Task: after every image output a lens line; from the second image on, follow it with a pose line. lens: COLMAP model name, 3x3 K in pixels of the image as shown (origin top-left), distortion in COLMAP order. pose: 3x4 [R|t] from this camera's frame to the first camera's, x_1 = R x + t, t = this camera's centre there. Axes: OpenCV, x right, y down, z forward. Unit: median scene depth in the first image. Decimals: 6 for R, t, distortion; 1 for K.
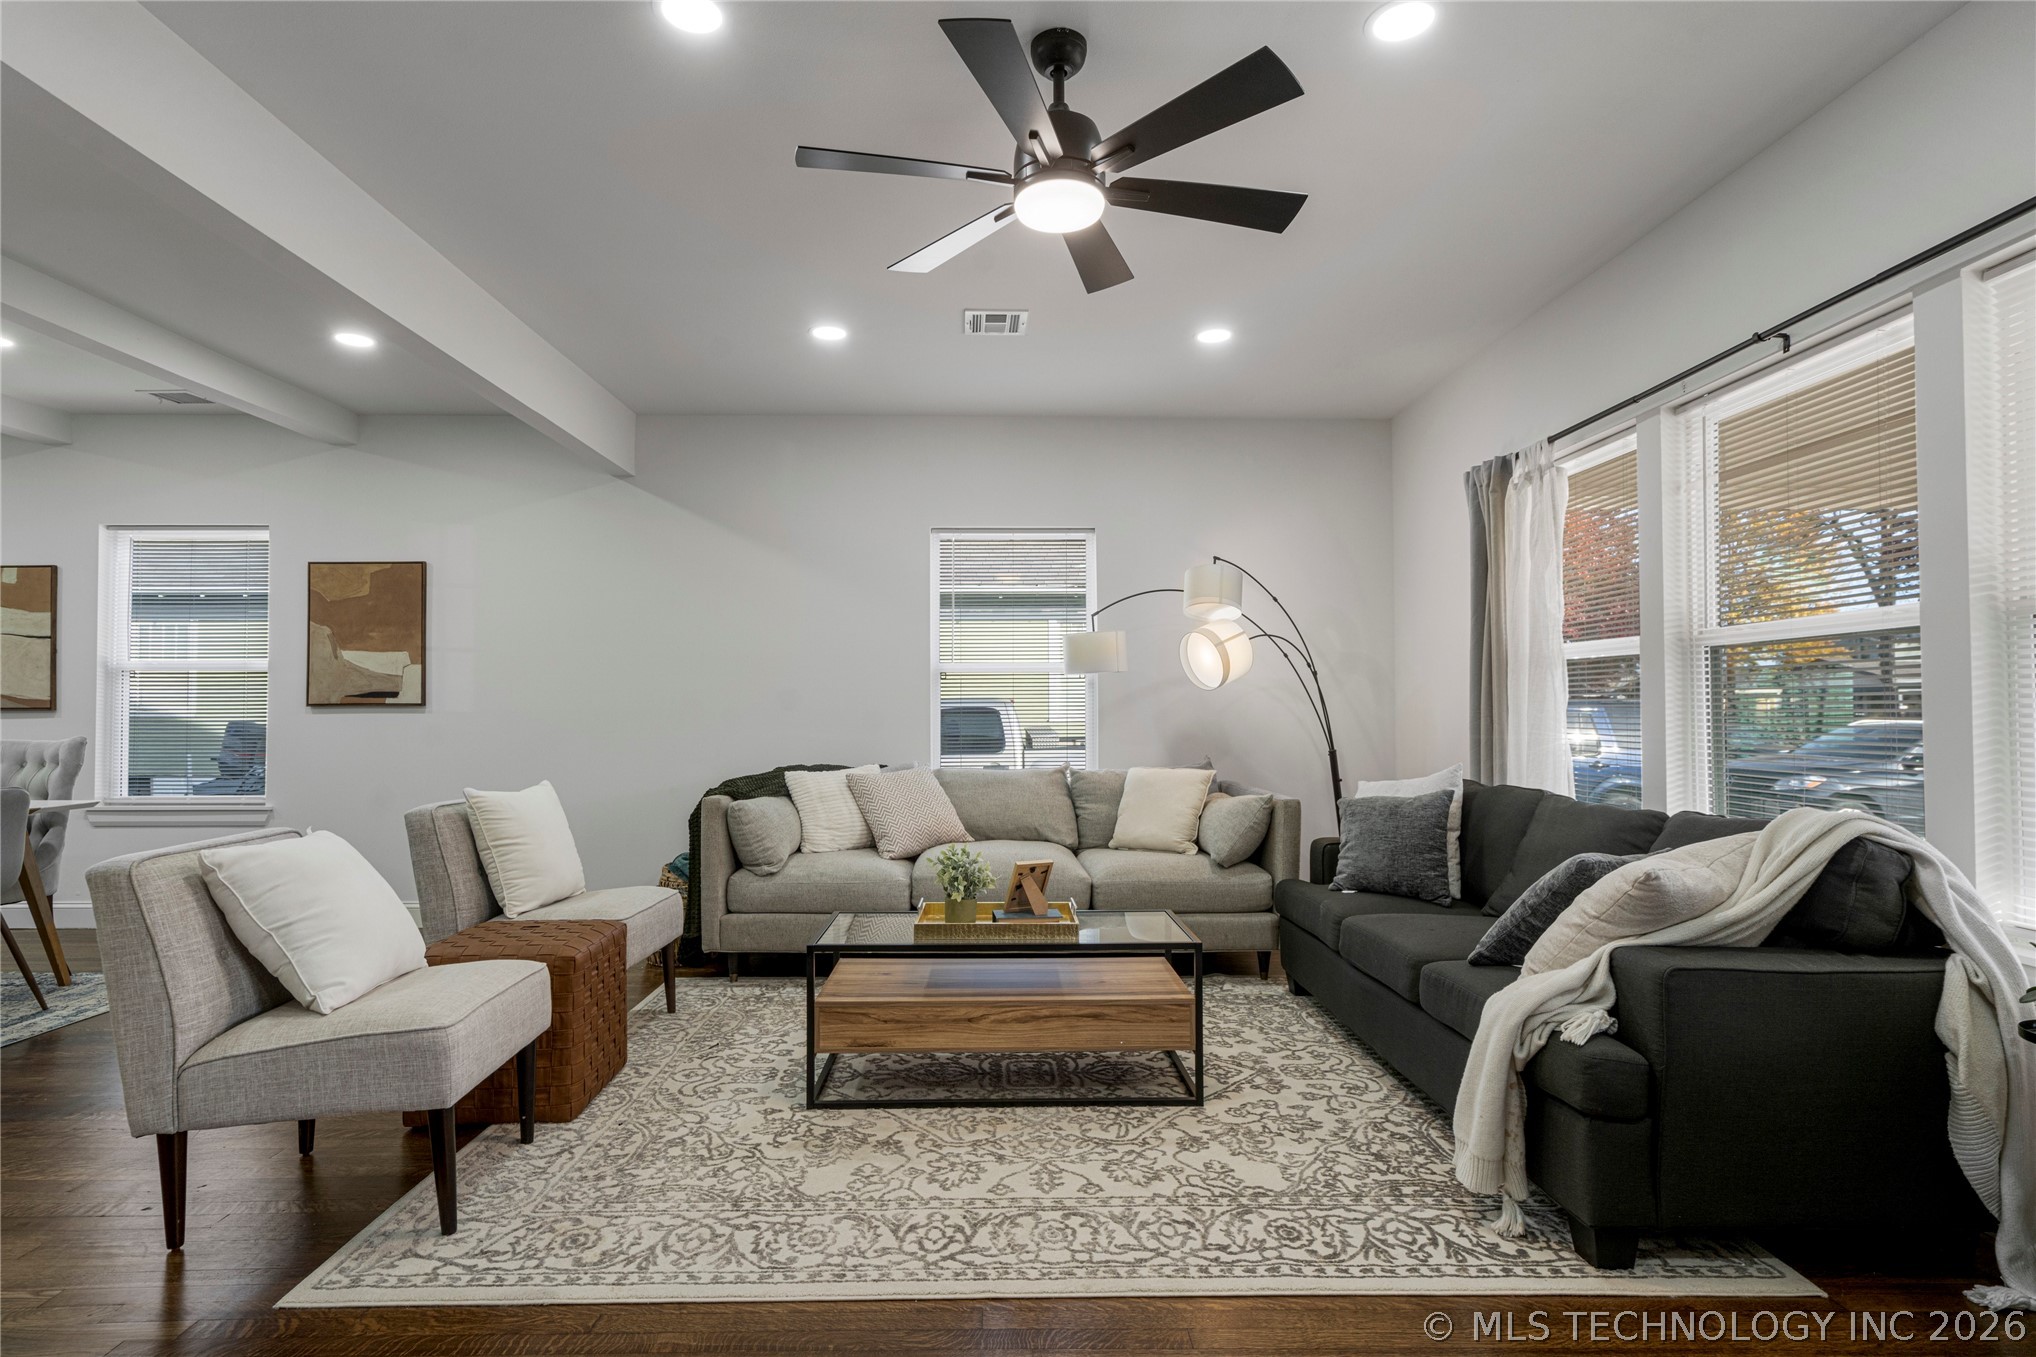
lens RADIAL K [[1015.1, 0, 1005.3], [0, 1015.1, 689.2], [0, 0, 1]] dist [0.000403, 0.000587]
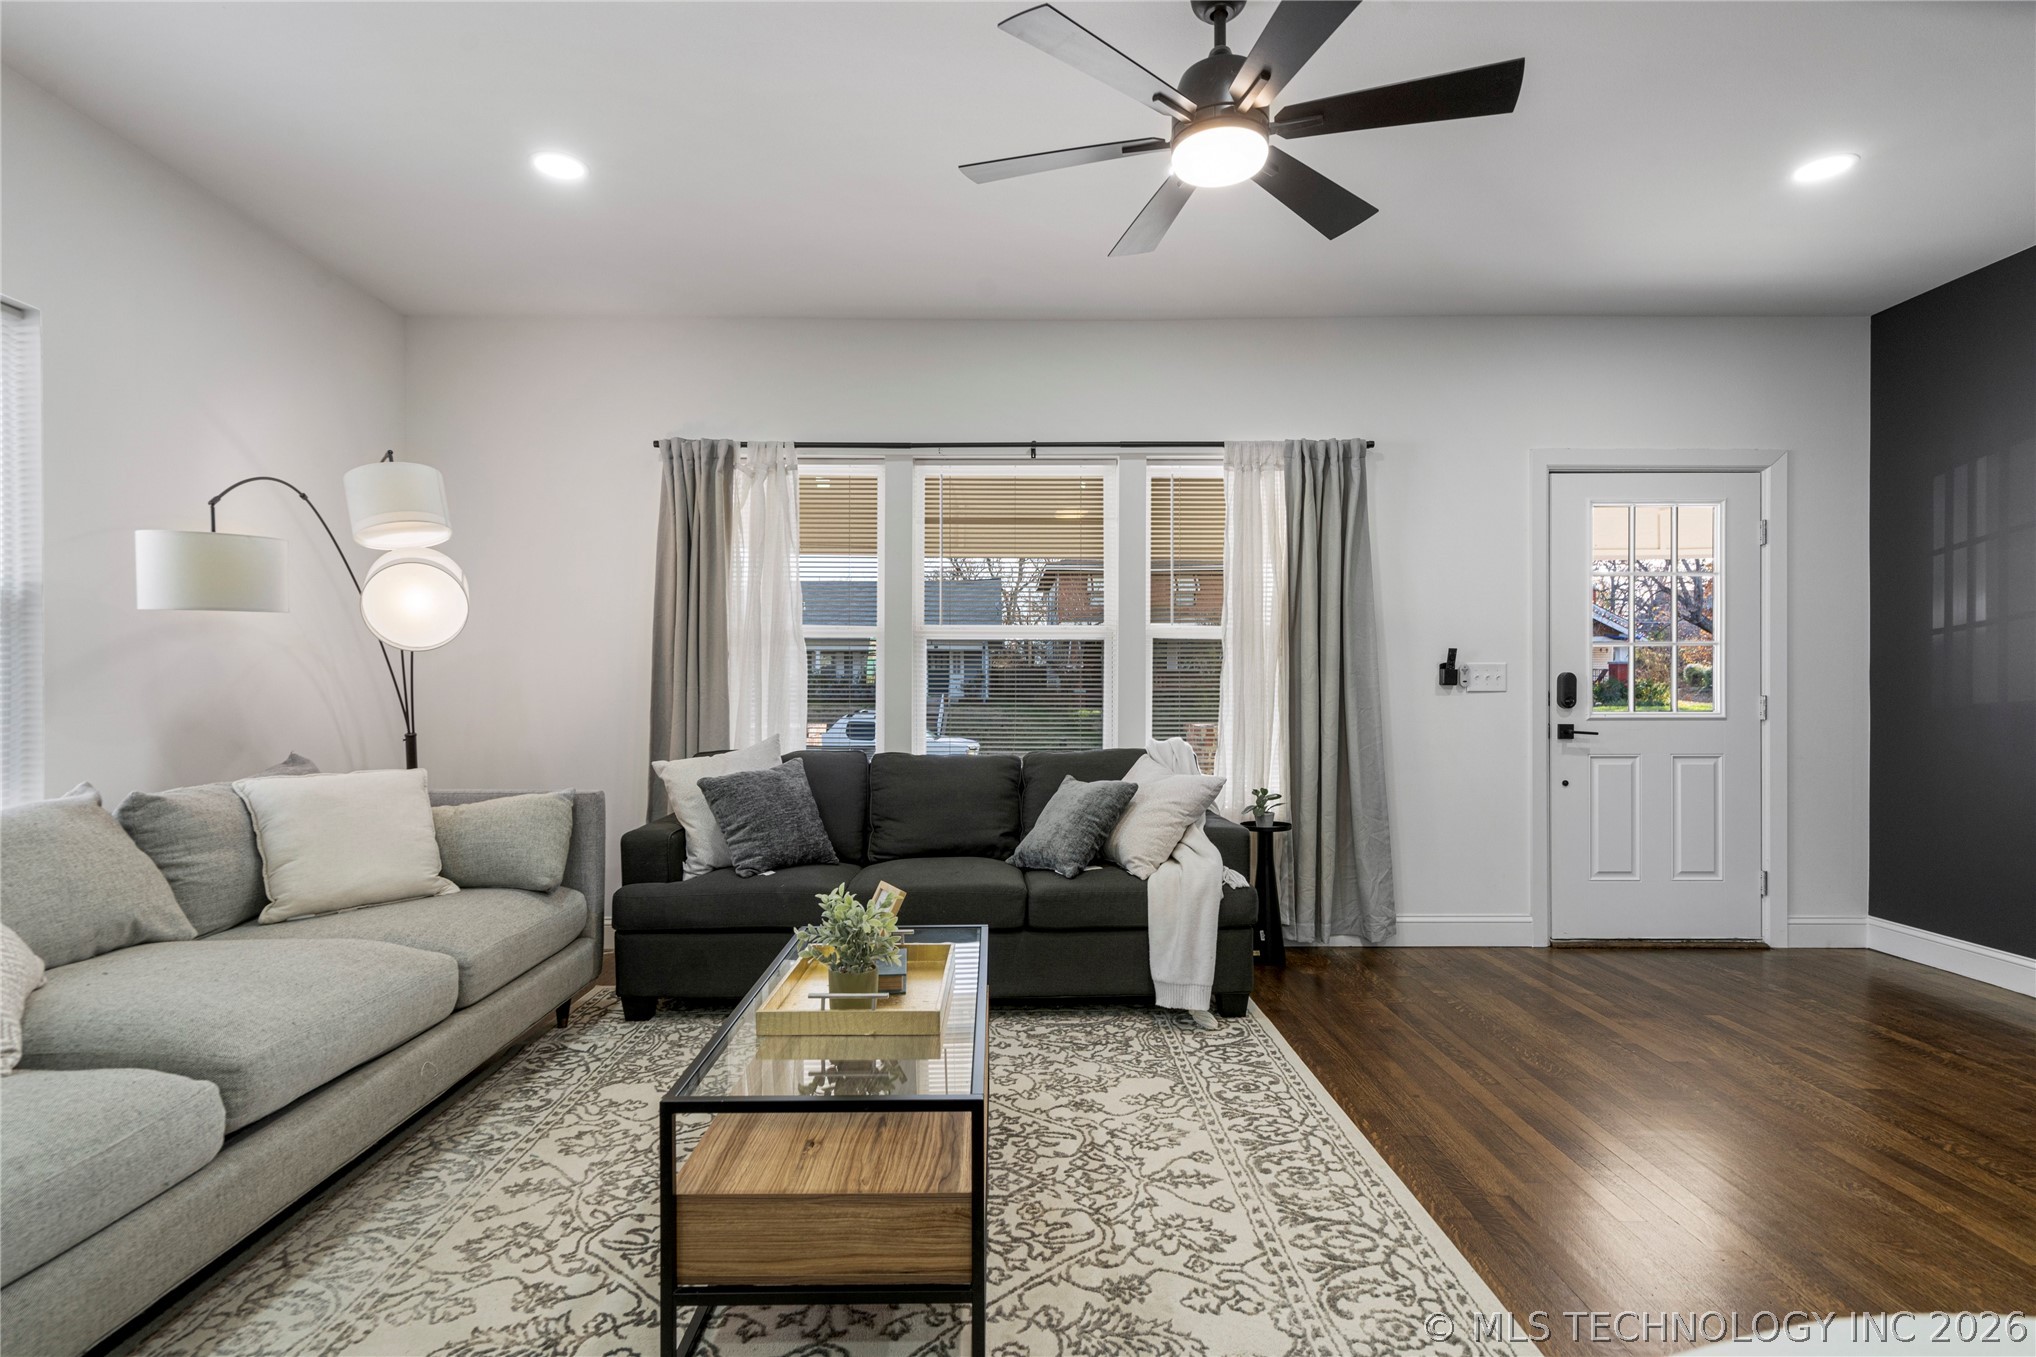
lens RADIAL K [[976.5, 0, 1008.2], [0, 976.5, 685.5], [0, 0, 1]] dist [0.003448, 0.001825]
pose [[0.007267, 0.000959, 0.999973, -0.755915], [-0.025204, 0.999682, -0.000776, 0.025109], [-0.999656, -0.025198, 0.007288, 1.018758]]
